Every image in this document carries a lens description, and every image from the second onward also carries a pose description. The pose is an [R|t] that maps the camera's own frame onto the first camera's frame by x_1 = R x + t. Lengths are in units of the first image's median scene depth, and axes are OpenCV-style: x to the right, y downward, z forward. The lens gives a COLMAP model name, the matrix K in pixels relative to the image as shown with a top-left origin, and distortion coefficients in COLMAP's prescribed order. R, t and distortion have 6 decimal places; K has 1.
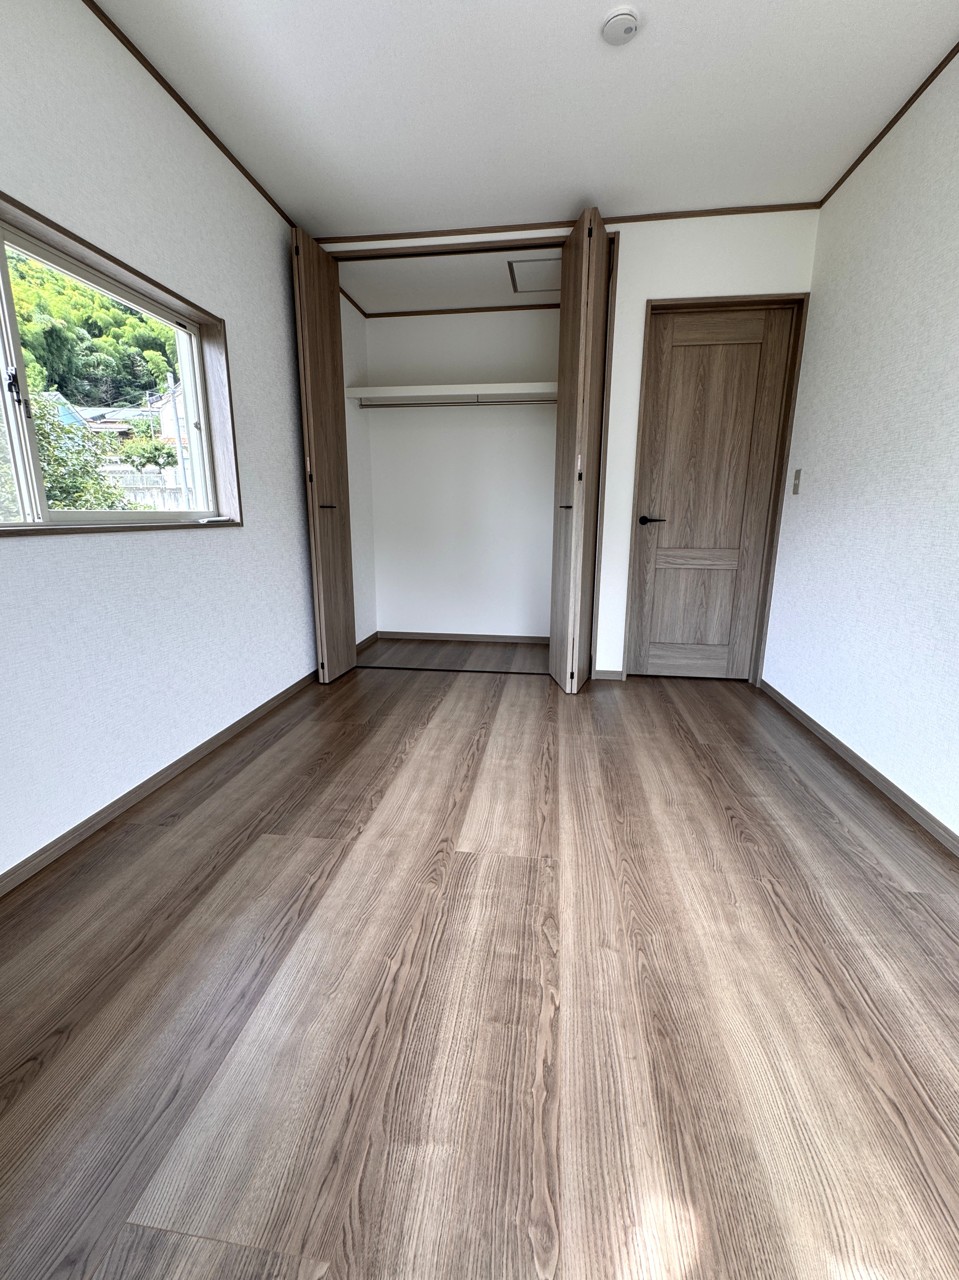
lens RADIAL K [[538.0, 0, 481.4], [0, 538.0, 641.2], [0, 0, 1]] dist [-0.005190, 0.000503]
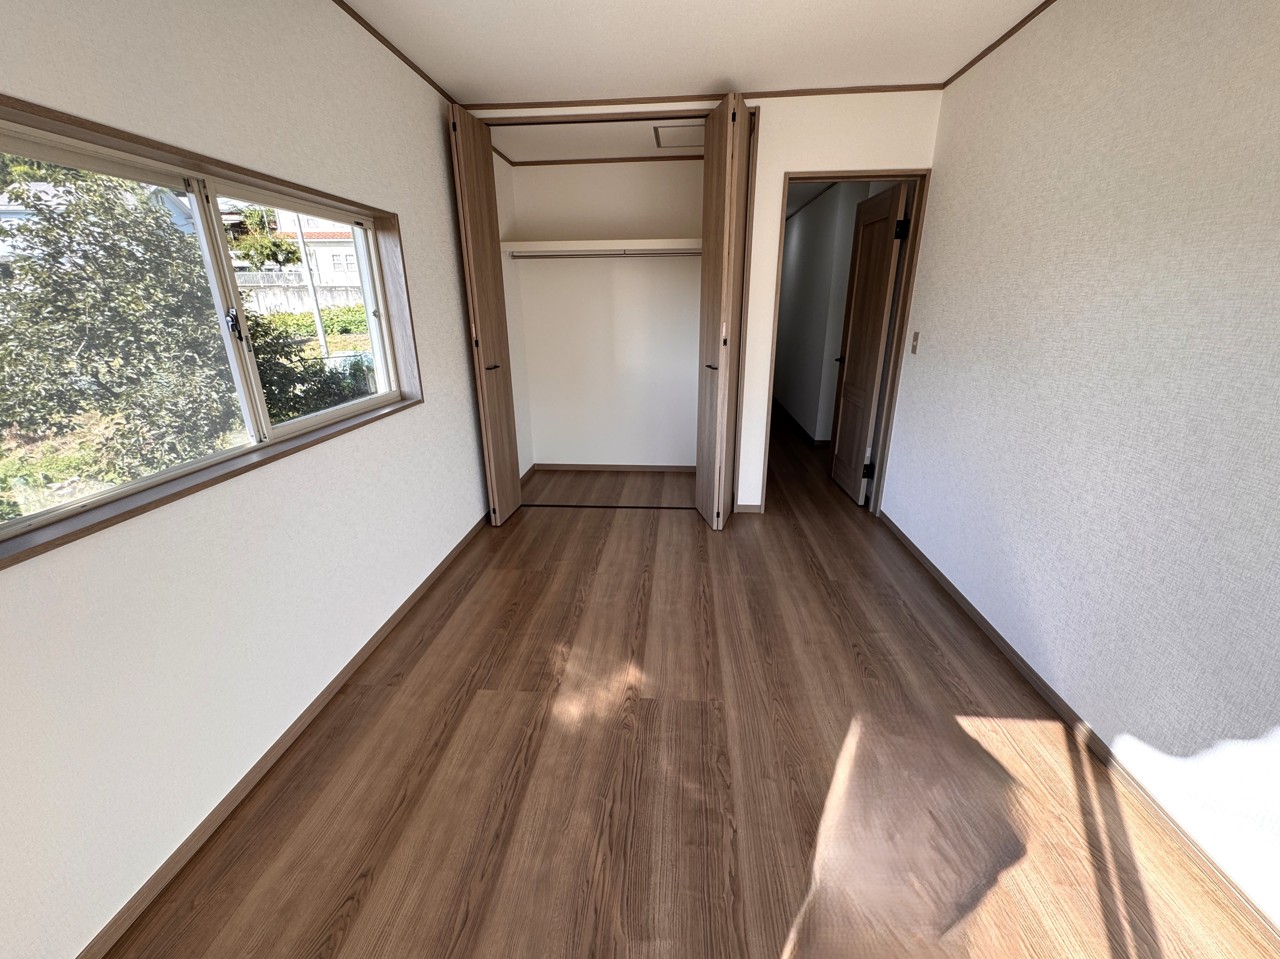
lens RADIAL K [[517.2, 0, 640.0], [0, 517.2, 479.5], [0, 0, 1]] dist [-0.005993, 0.001177]
pose [[0.998219, -0.031562, 0.050620, -0.077061], [0.026353, 0.994592, 0.100458, -0.190209], [-0.053517, -0.098945, 0.993653, -0.109396]]
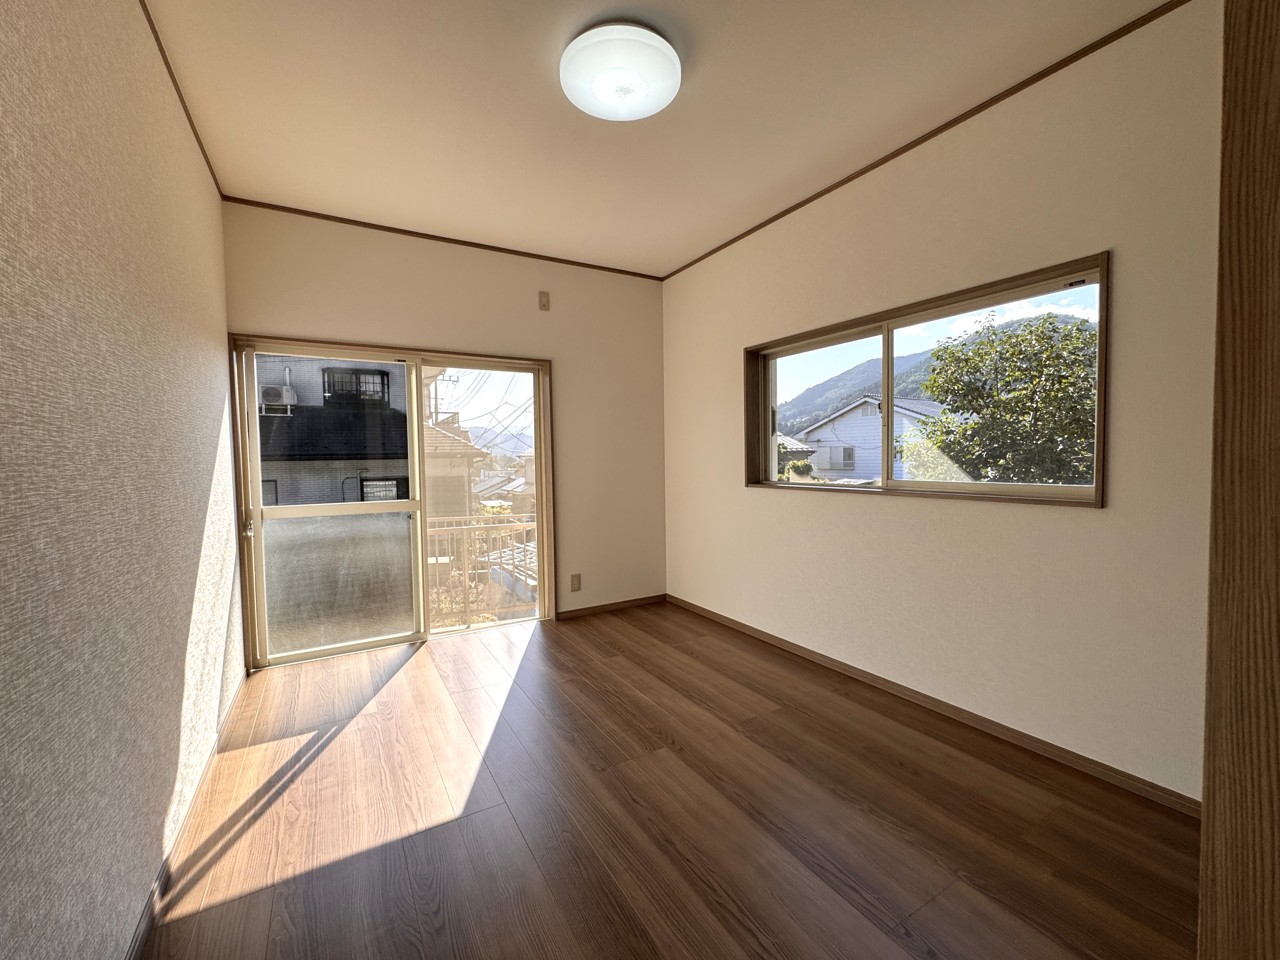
lens RADIAL K [[517.2, 0, 640.0], [0, 517.2, 480.0], [0, 0, 1]] dist [-0.005993, 0.001177]
pose [[-0.779540, 0.036347, -0.625297, 0.617086], [-0.133573, 0.965703, 0.222656, -0.407498], [0.611944, 0.257092, -0.747949, 1.421448]]
